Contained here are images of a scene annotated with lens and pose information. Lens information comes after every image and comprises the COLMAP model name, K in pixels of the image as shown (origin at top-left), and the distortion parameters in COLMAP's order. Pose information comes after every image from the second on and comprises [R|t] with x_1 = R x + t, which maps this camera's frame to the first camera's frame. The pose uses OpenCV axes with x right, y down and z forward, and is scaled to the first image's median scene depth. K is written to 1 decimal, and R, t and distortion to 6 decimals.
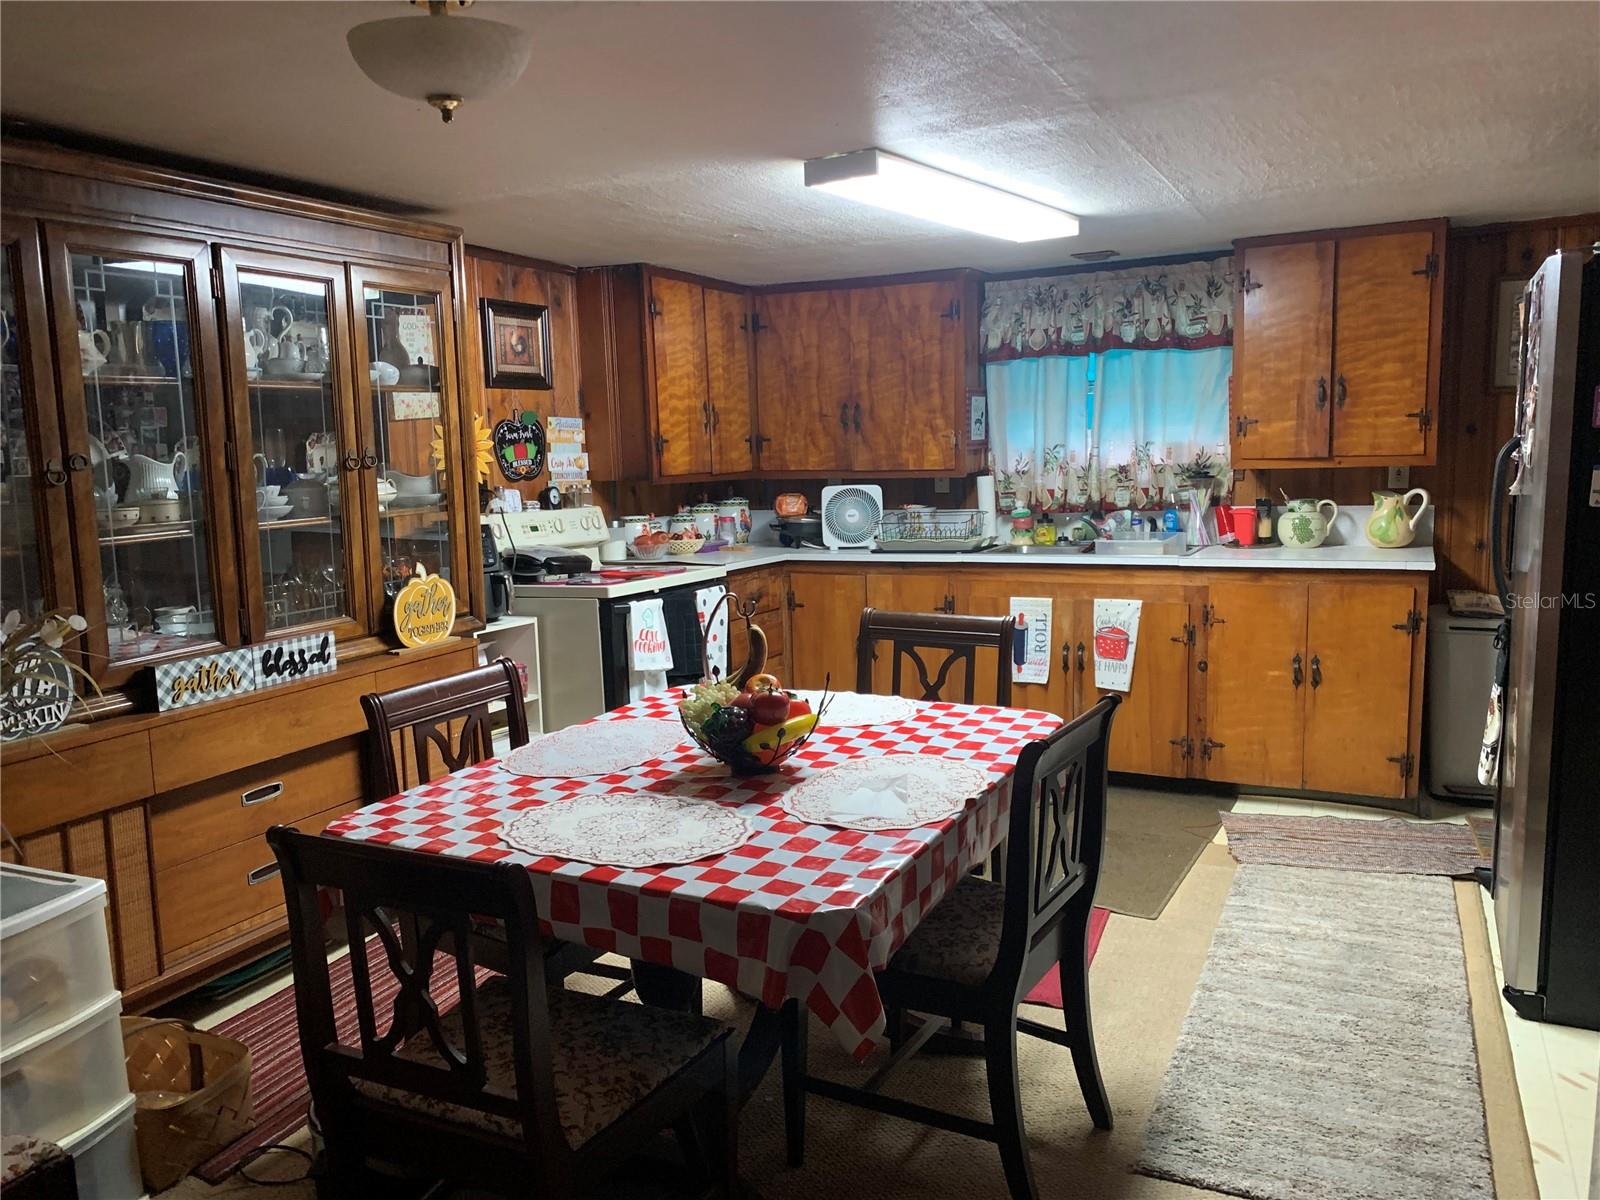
lens RADIAL K [[1234.1, 0, 806.9], [0, 1234.1, 604.9], [0, 0, 1]] dist [0.016144, -0.011981]
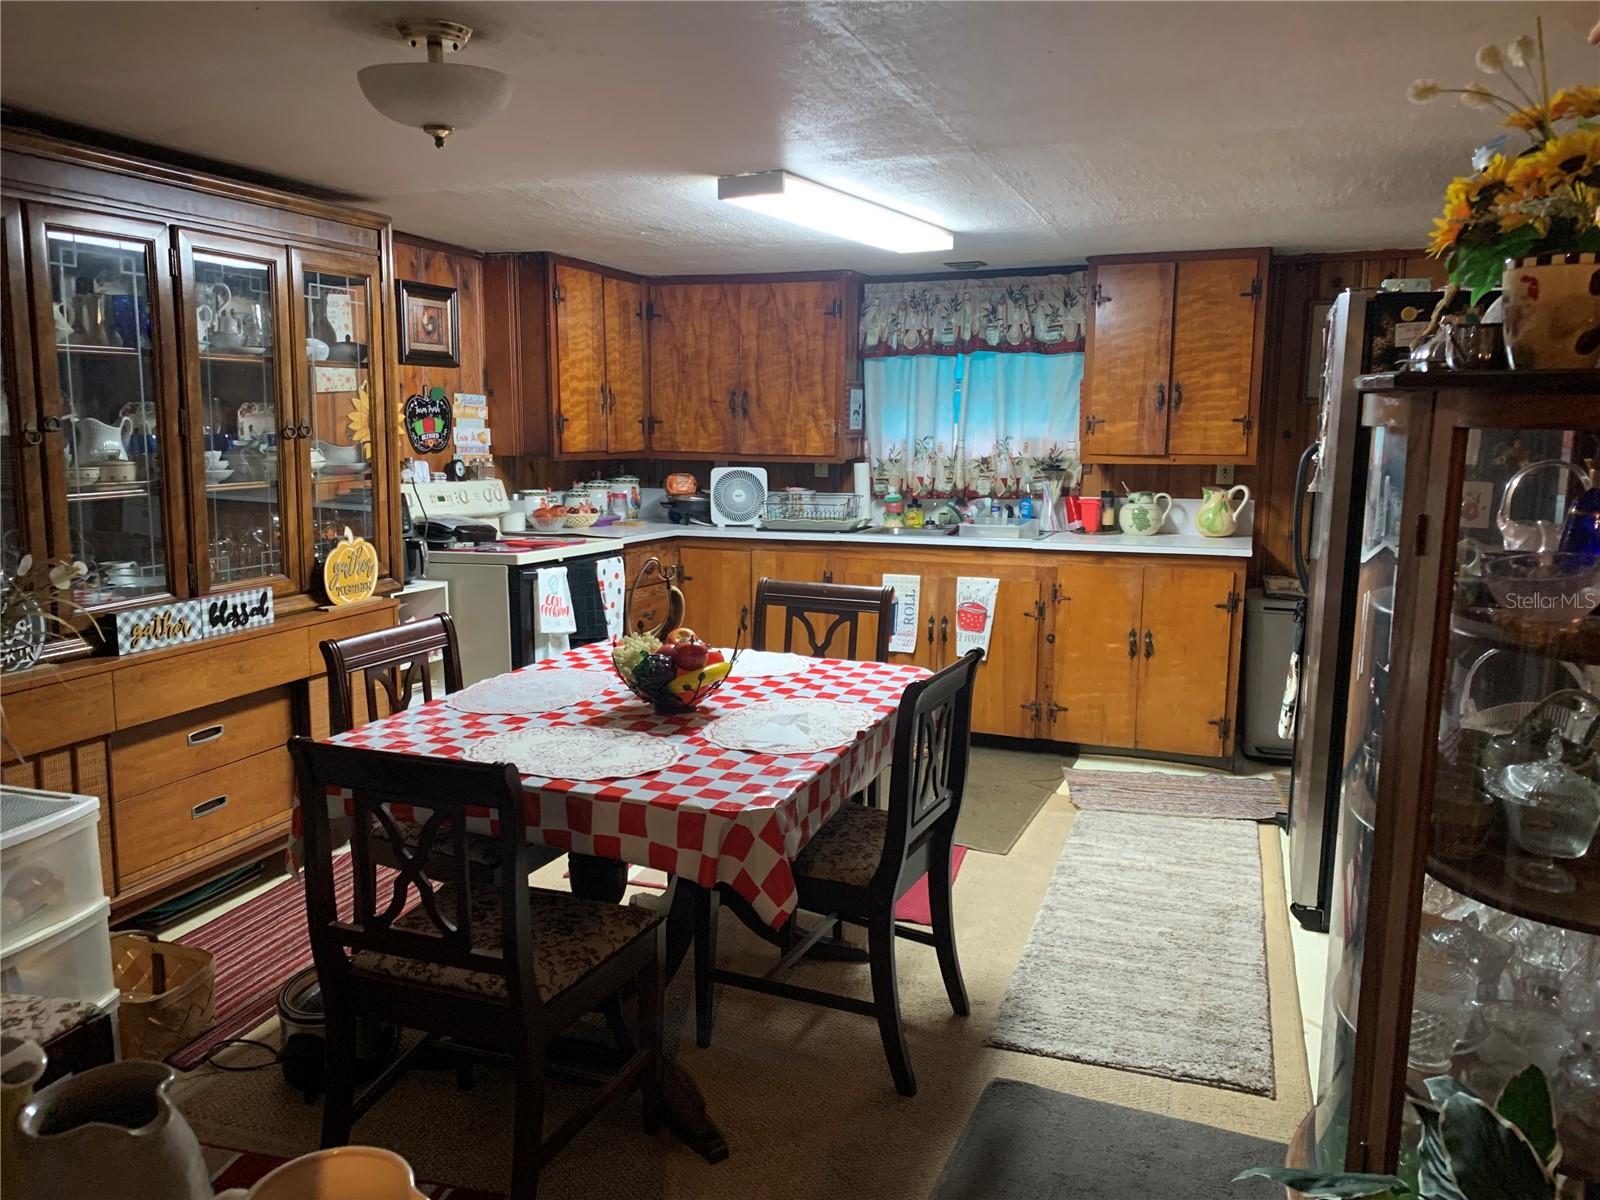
lens RADIAL K [[1213.3, 0, 791.5], [0, 1213.3, 603.3], [0, 0, 1]] dist [0.071913, -0.120517]
pose [[0.994931, 0.019194, 0.098714, -0.033887], [-0.020581, 0.999703, 0.013046, 0.011430], [-0.098434, -0.015011, 0.995030, -0.106351]]
